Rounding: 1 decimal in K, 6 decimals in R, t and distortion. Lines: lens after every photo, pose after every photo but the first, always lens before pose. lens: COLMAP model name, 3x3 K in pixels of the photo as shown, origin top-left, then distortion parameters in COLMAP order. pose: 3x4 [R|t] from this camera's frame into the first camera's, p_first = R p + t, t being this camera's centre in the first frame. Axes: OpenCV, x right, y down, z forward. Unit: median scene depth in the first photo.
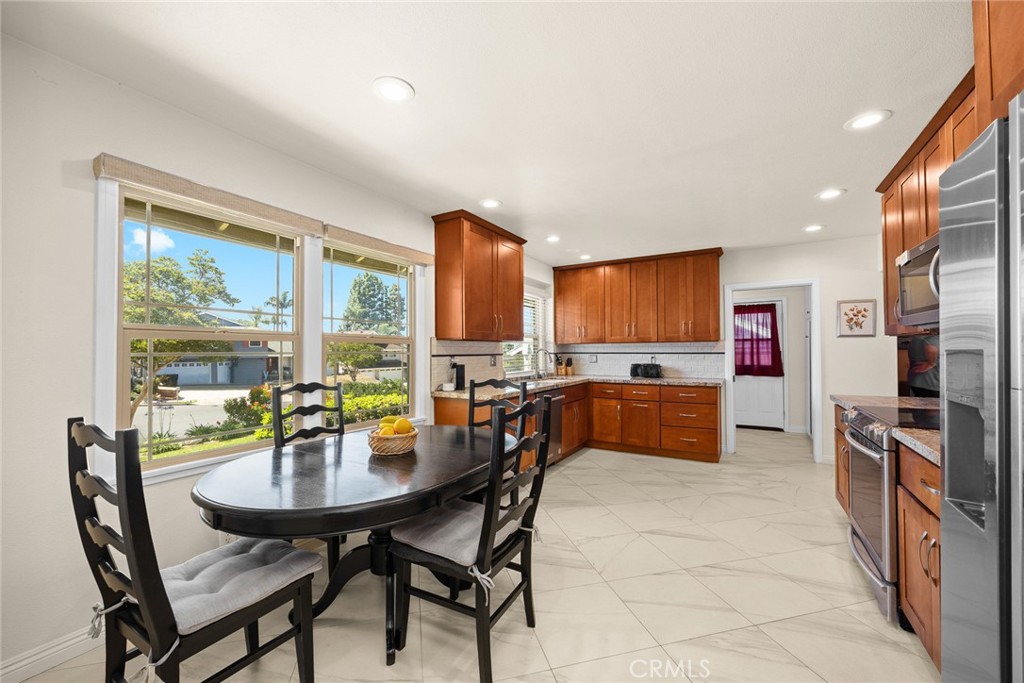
lens RADIAL K [[410.4, 0, 511.6], [0, 410.4, 345.4], [0, 0, 1]] dist [0.000294, 0.000180]
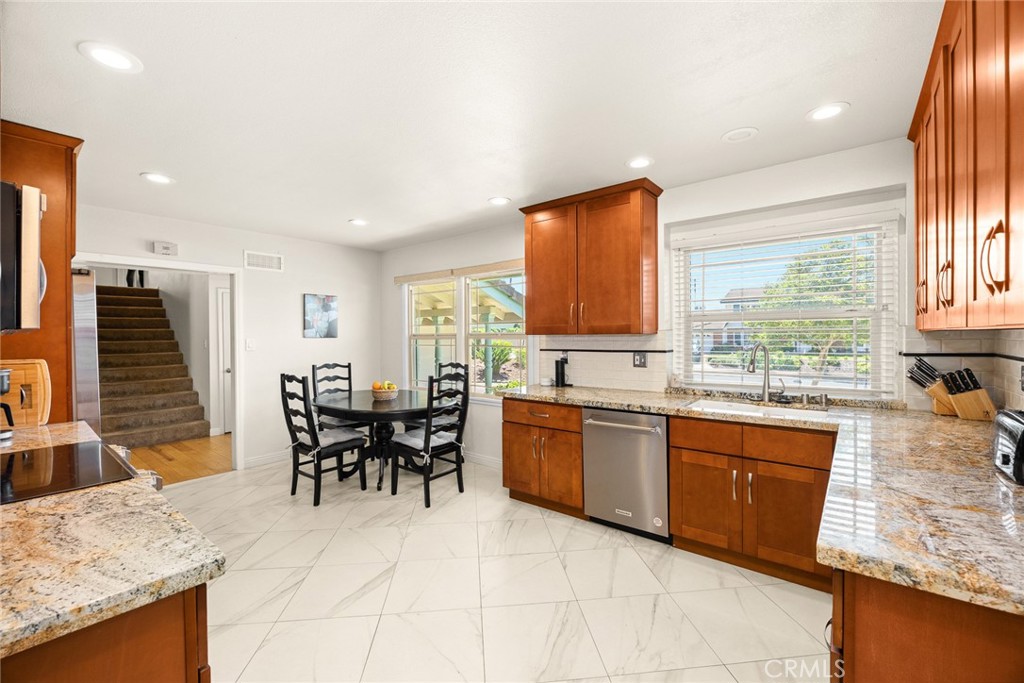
lens RADIAL K [[456.1, 0, 507.8], [0, 456.1, 334.5], [0, 0, 1]] dist [-0.009695, -0.000051]
pose [[-0.178195, 0.008575, -0.983958, 0.717254], [0.033350, 0.999440, 0.002670, -0.015874], [0.983430, -0.032339, -0.178381, 0.833969]]
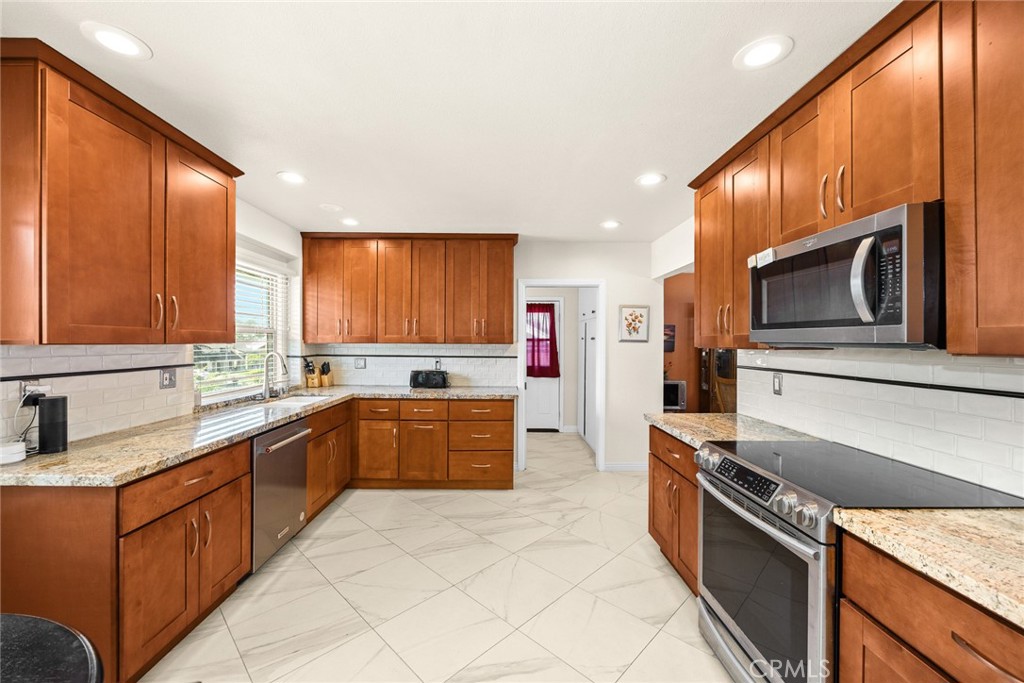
lens RADIAL K [[410.4, 0, 511.6], [0, 410.4, 345.4], [0, 0, 1]] dist [0.000294, 0.000180]
pose [[0.855834, 0.006255, 0.517212, 0.058793], [-0.018092, 0.999677, 0.017848, -0.022540], [-0.516933, -0.024633, 0.855671, 0.268949]]
